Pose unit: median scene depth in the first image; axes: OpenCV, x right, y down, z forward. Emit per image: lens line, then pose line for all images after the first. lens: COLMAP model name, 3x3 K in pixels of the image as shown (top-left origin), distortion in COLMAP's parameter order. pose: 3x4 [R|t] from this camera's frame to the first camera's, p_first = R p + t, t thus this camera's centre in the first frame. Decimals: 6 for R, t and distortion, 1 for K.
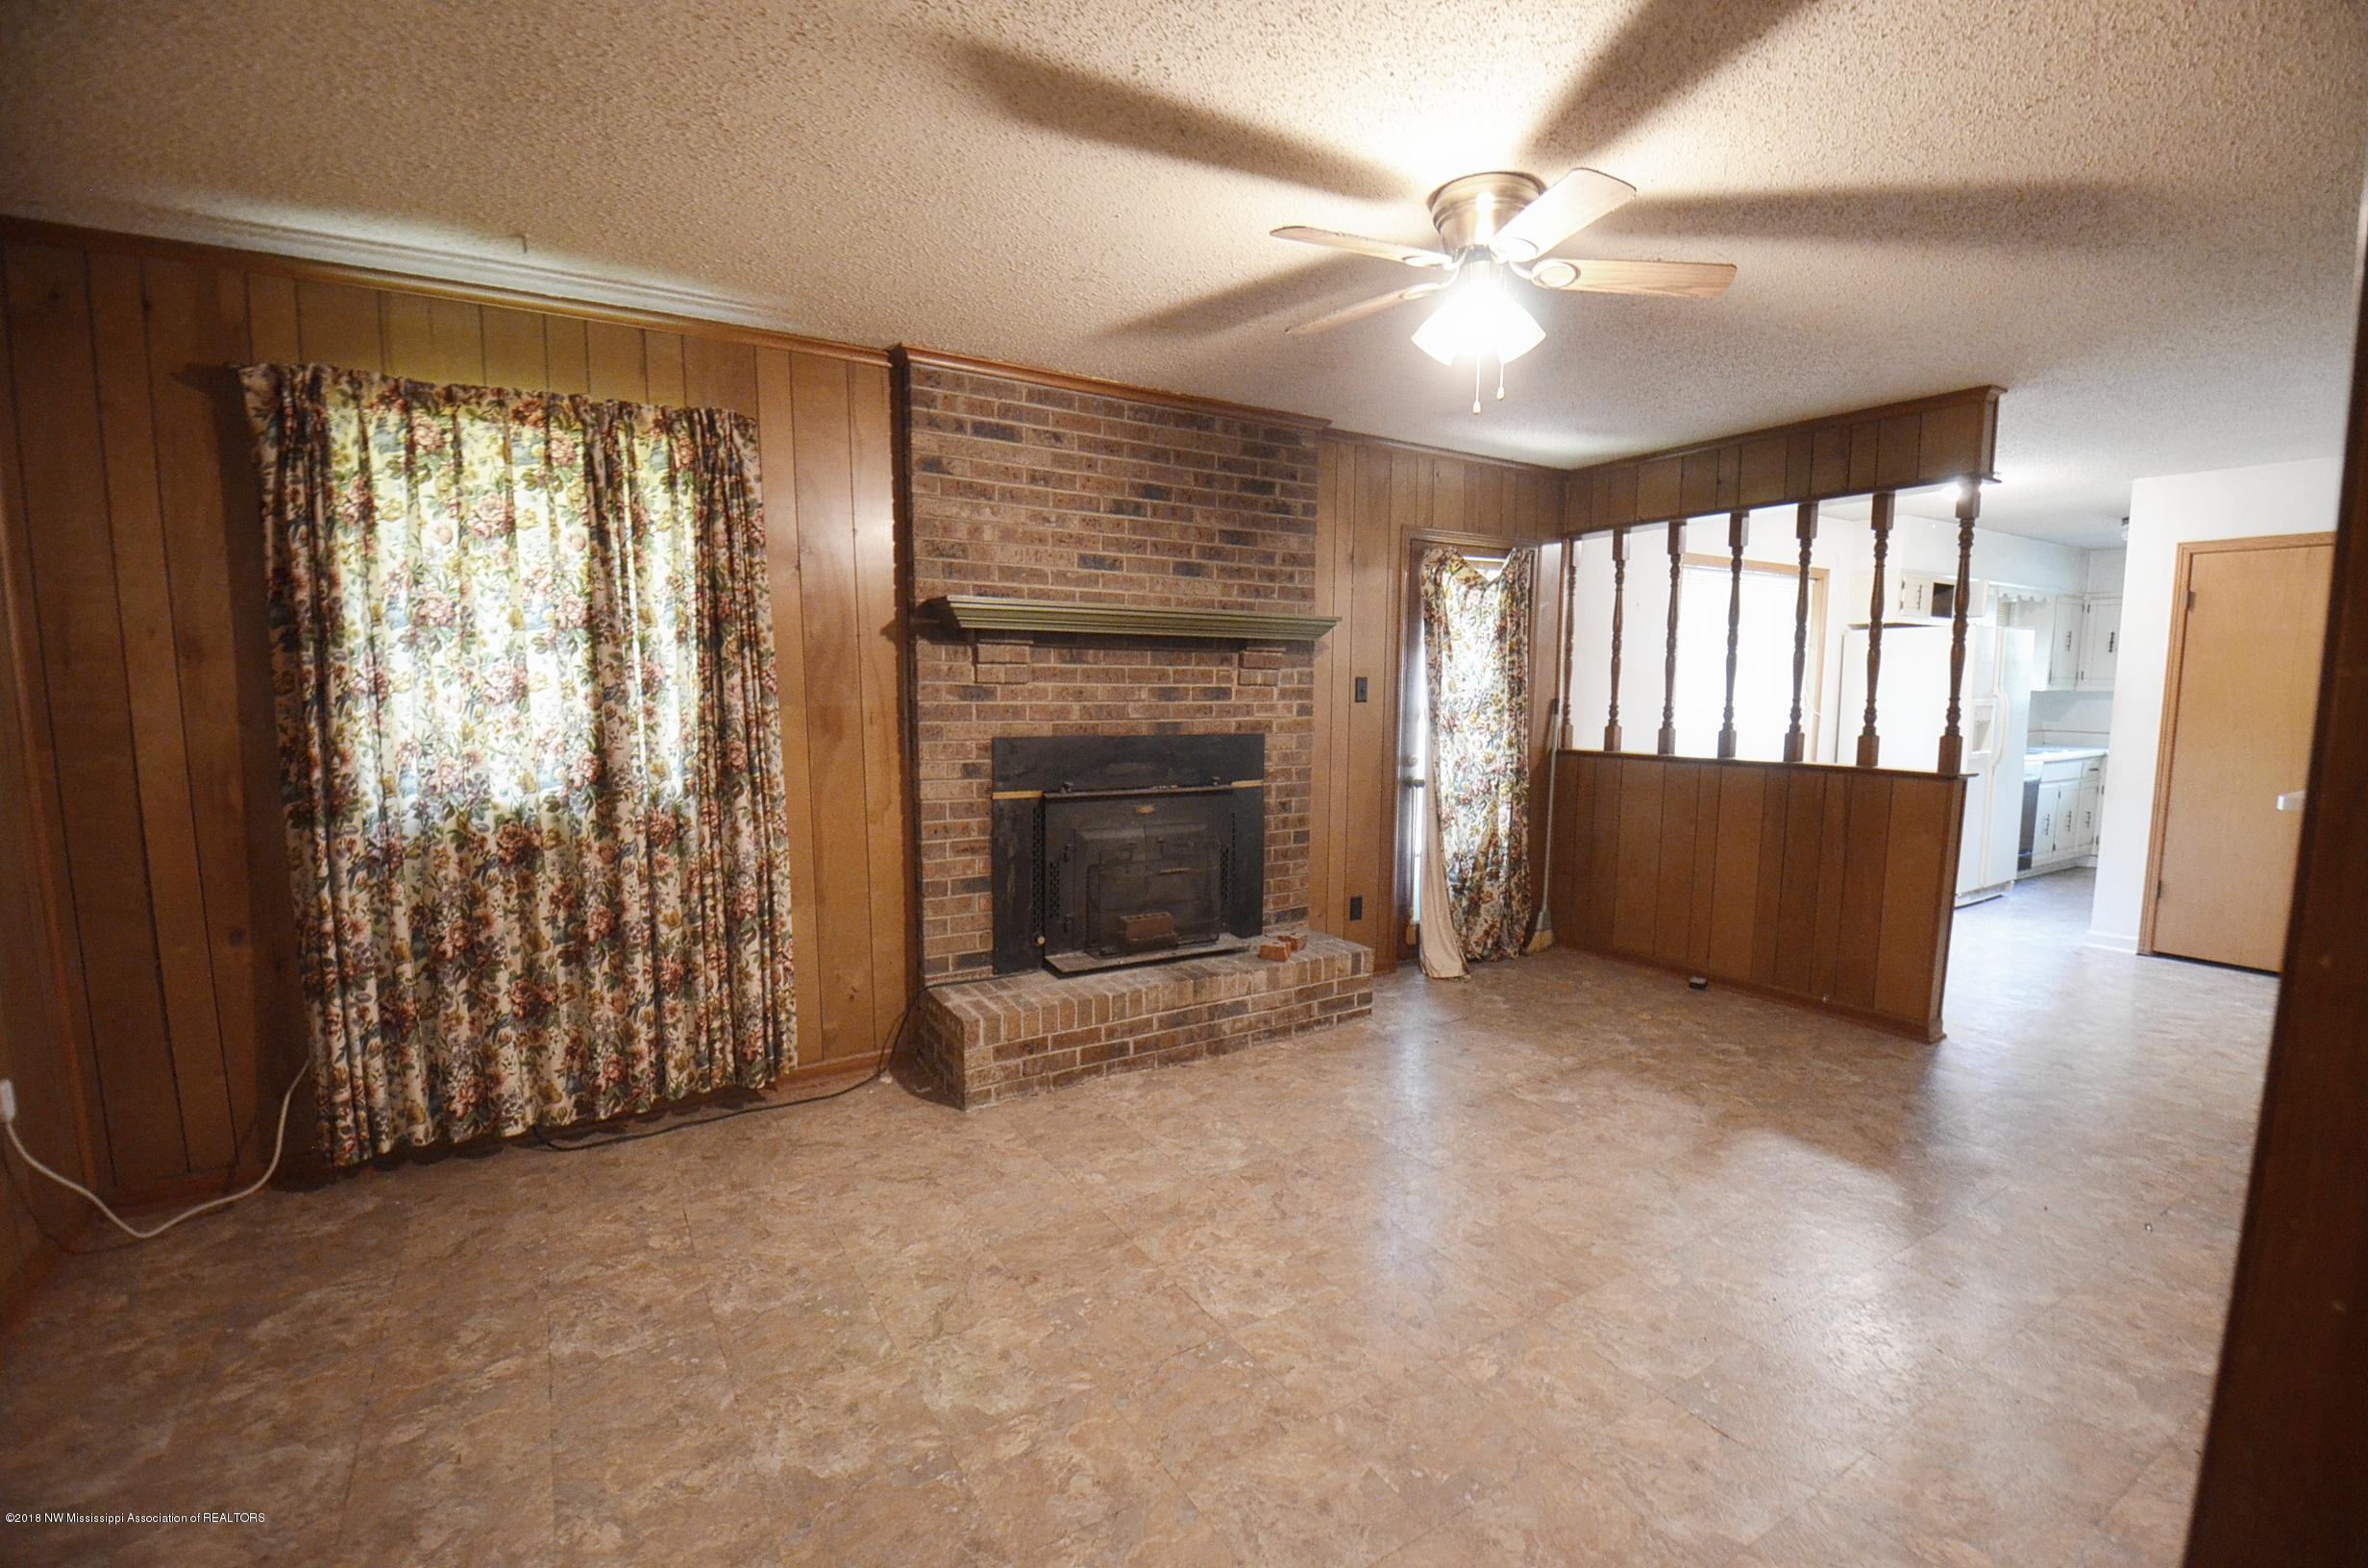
lens RADIAL K [[1055.0, 0, 1202.1], [0, 1055.0, 793.5], [0, 0, 1]] dist [0.015725, -0.001329]
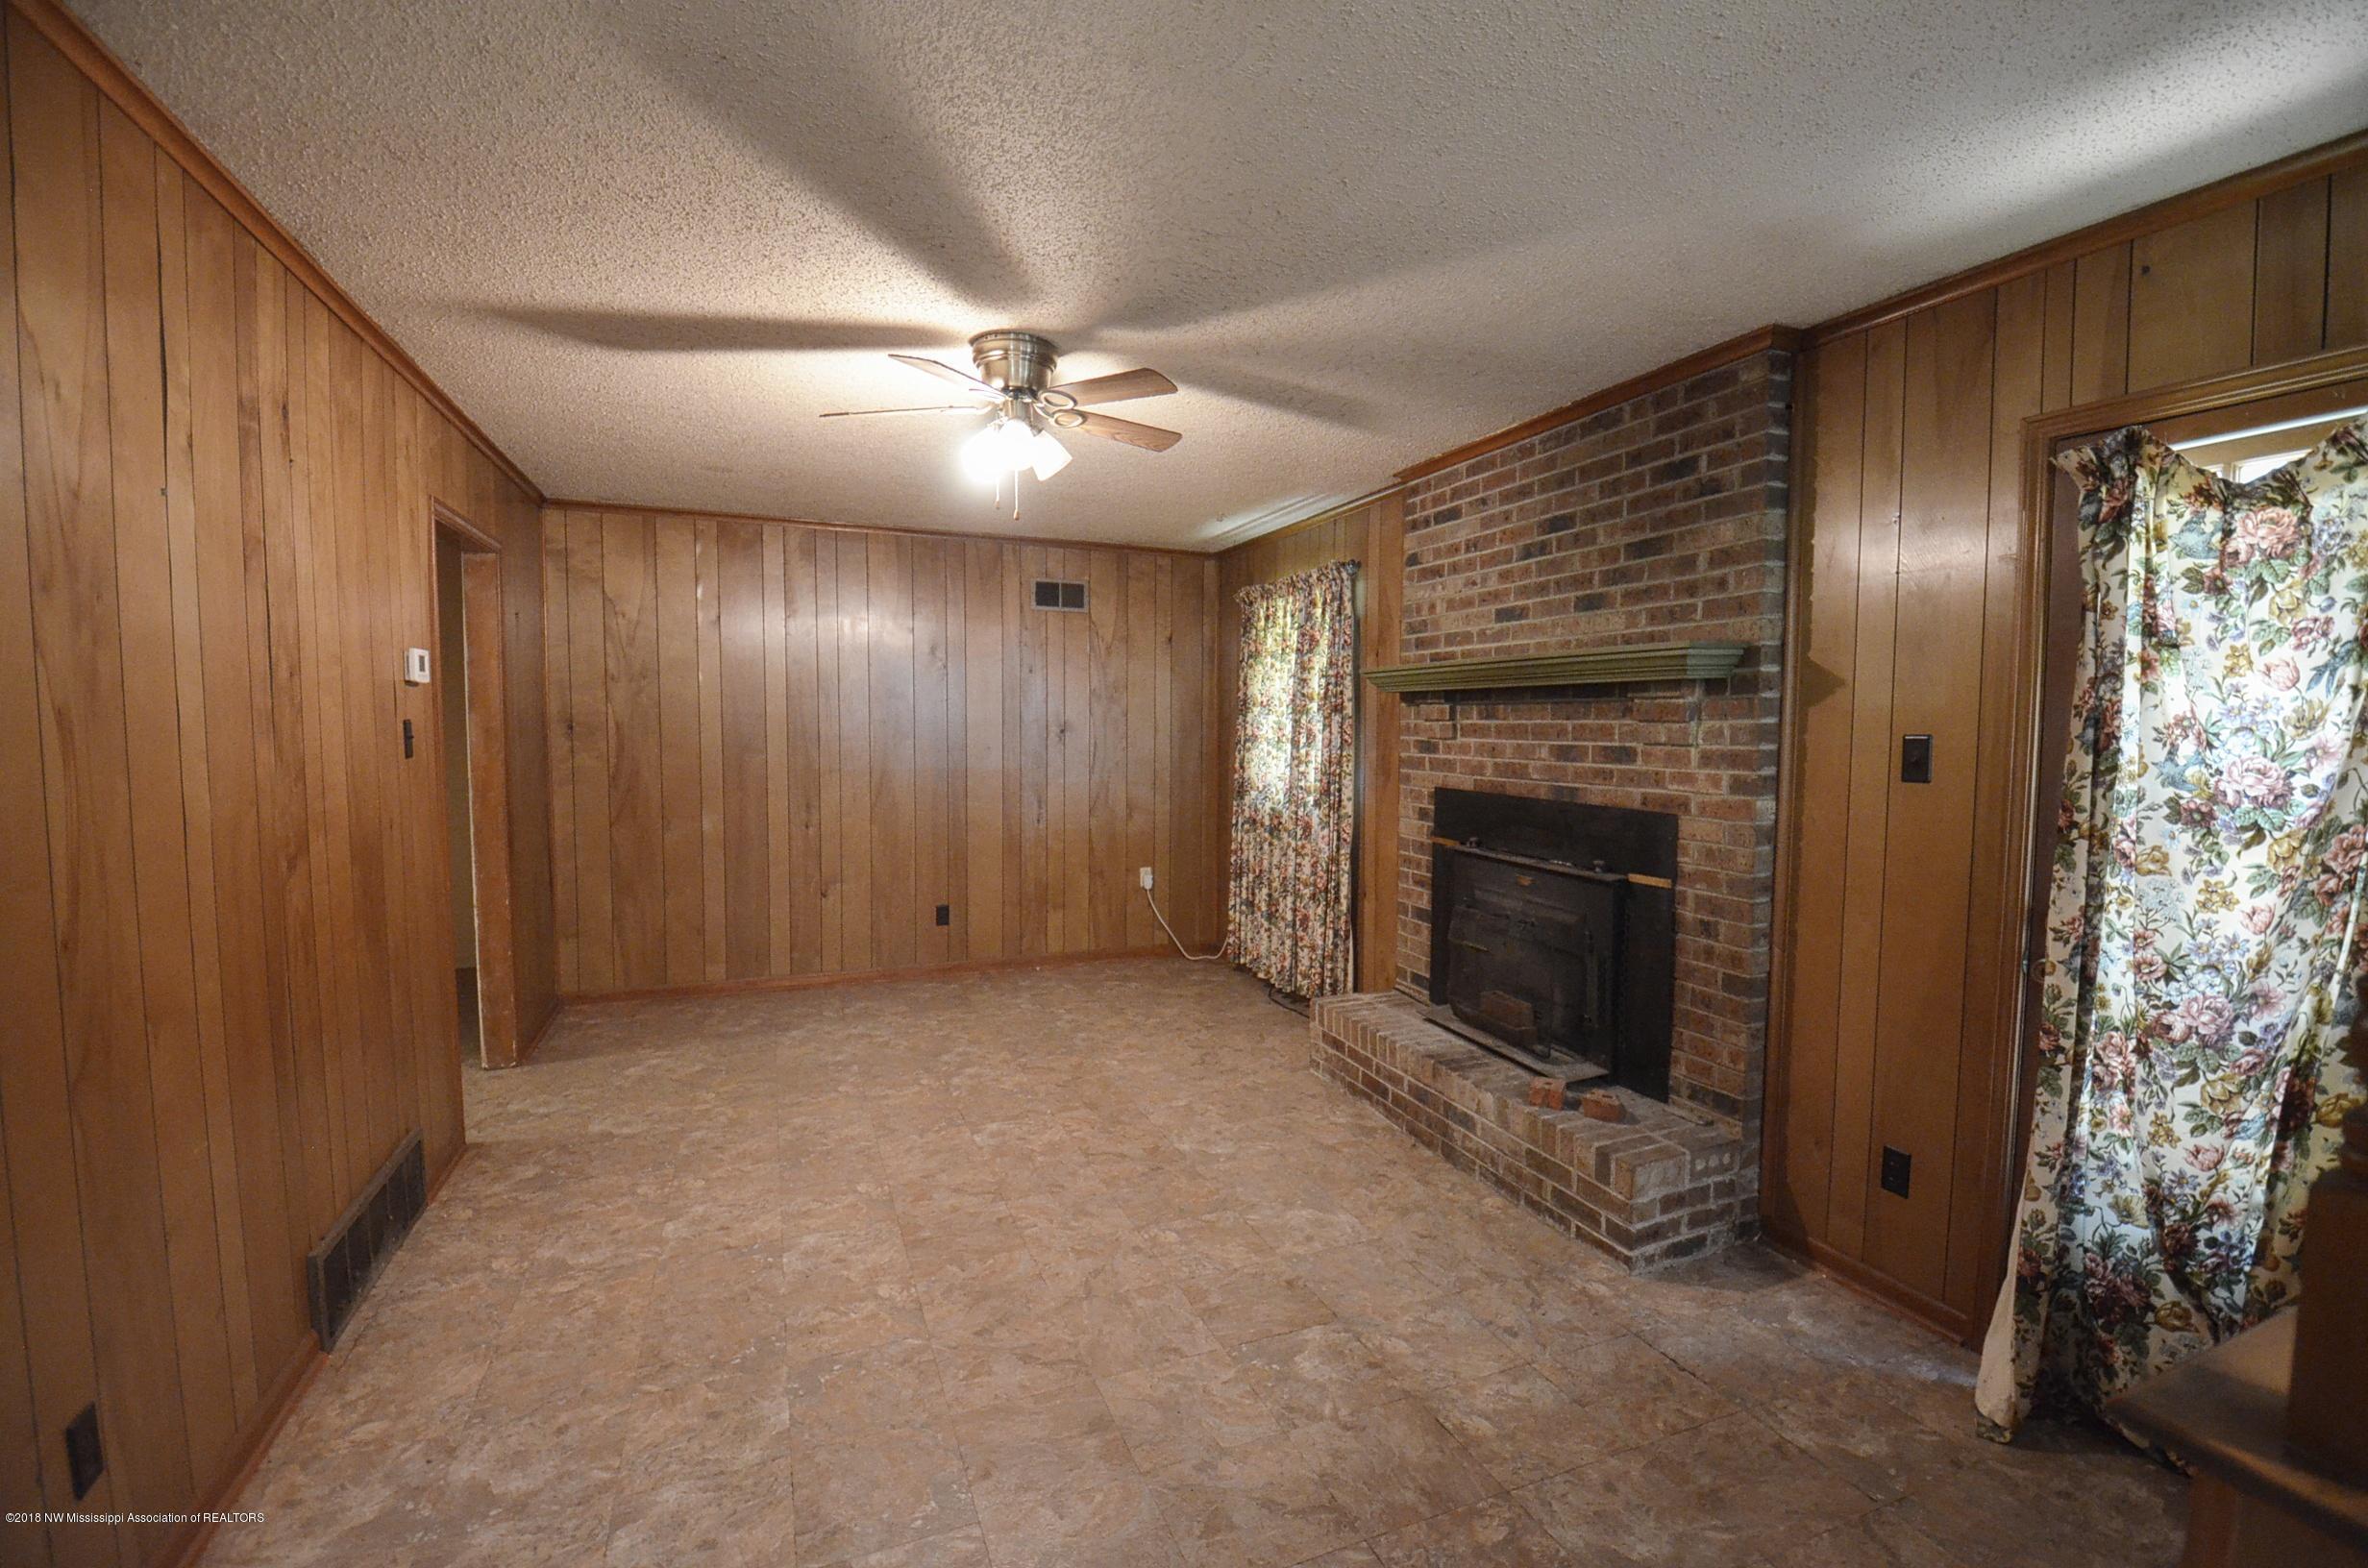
lens RADIAL K [[1023.2, 0, 1195.5], [0, 1023.2, 776.8], [0, 0, 1]] dist [-0.001092, -0.012787]
pose [[-0.172626, 0.041496, -0.984113, 0.870719], [-0.114440, 0.991501, 0.061882, -0.097253], [0.978317, 0.123305, -0.166410, 0.892794]]
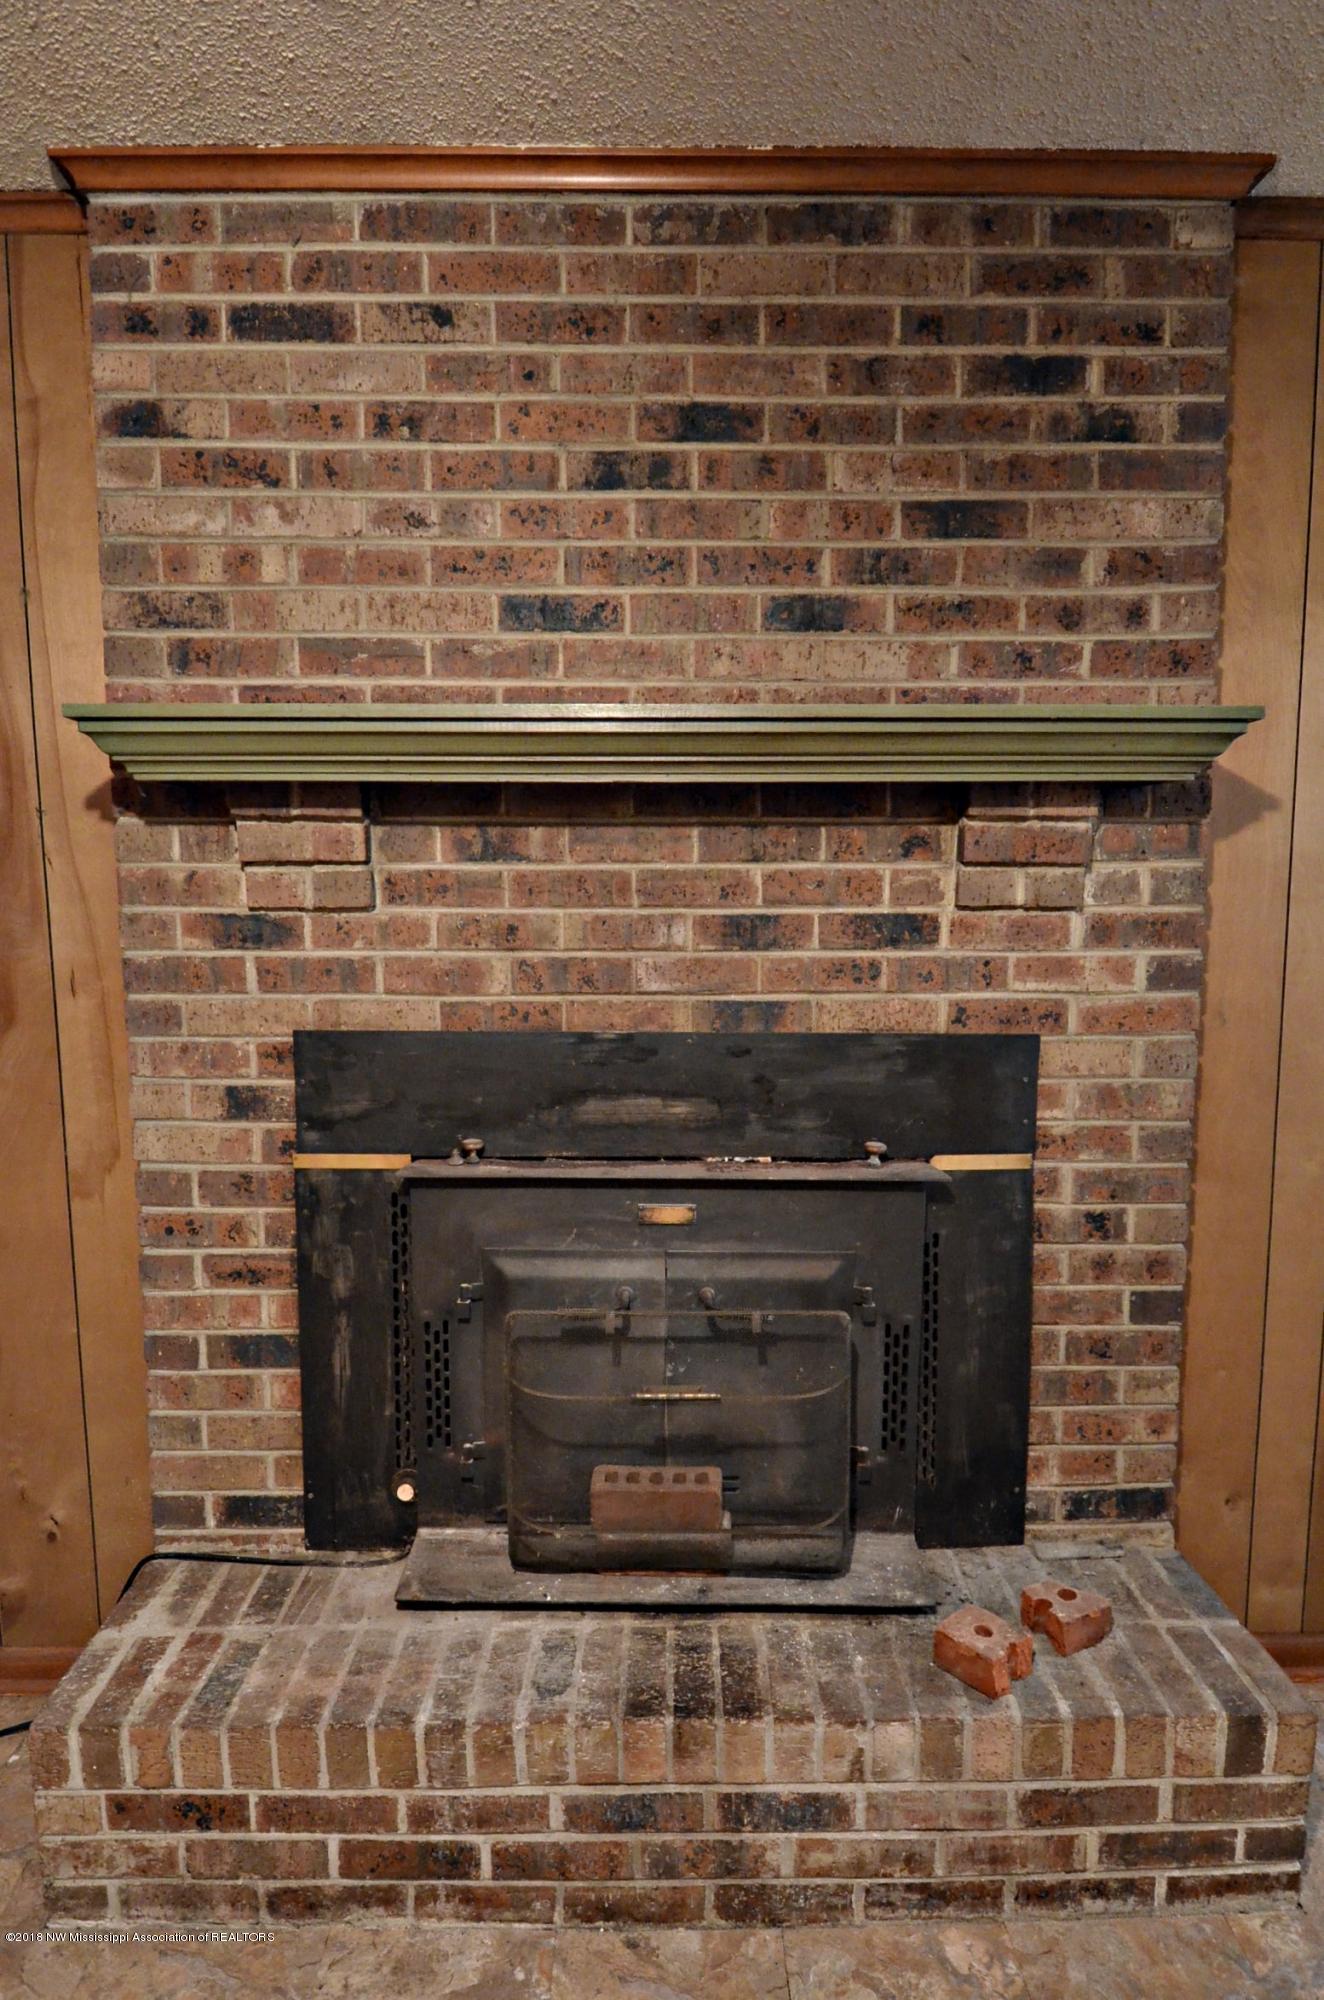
lens RADIAL K [[1208.7, 0, 662.3], [0, 1208.7, 1019.6], [0, 0, 1]] dist [0.014455, -0.020261]
pose [[0.851913, 0.048427, -0.521439, 0.191327], [-0.047165, 0.998764, 0.015700, -0.070206], [0.521554, 0.011218, 0.853144, 0.620514]]
